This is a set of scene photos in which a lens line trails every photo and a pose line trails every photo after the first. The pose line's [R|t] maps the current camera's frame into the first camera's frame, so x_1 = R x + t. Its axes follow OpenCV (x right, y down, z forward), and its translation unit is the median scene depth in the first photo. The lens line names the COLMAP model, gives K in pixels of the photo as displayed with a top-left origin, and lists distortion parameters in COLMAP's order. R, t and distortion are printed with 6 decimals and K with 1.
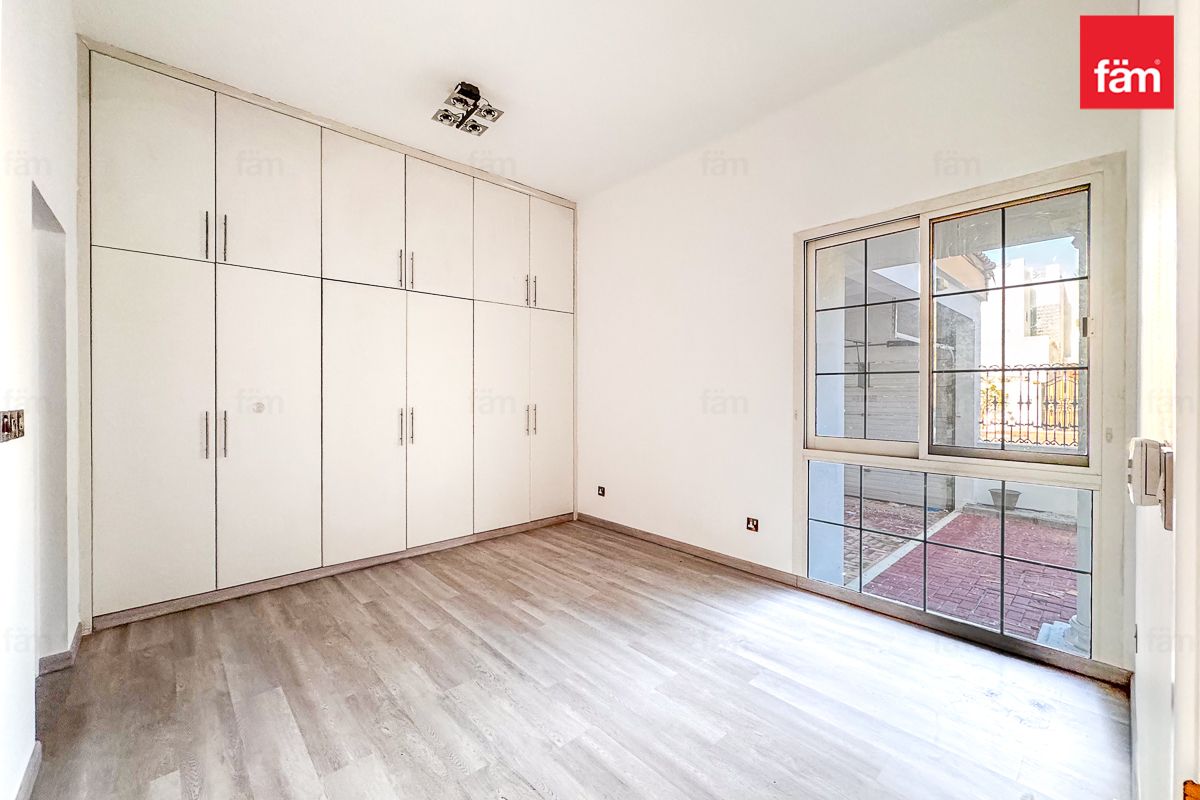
lens RADIAL K [[479.8, 0, 593.7], [0, 479.8, 396.0], [0, 0, 1]] dist [-0.002313, 0.000370]
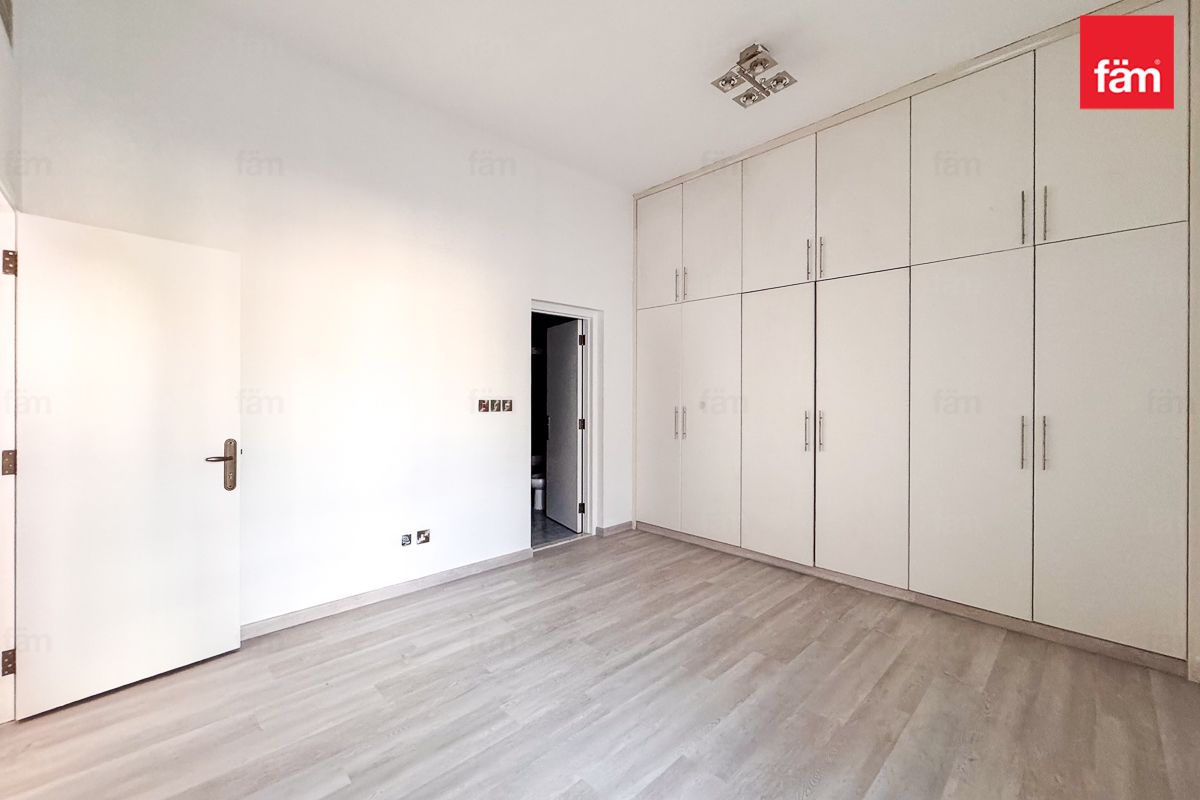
lens RADIAL K [[479.8, 0, 596.1], [0, 479.8, 391.2], [0, 0, 1]] dist [-0.002313, 0.000370]
pose [[0.034963, -0.004275, -0.999379, 0.607224], [-0.011033, 0.999928, -0.004664, -0.002882], [0.999328, 0.011189, 0.034913, 0.673054]]
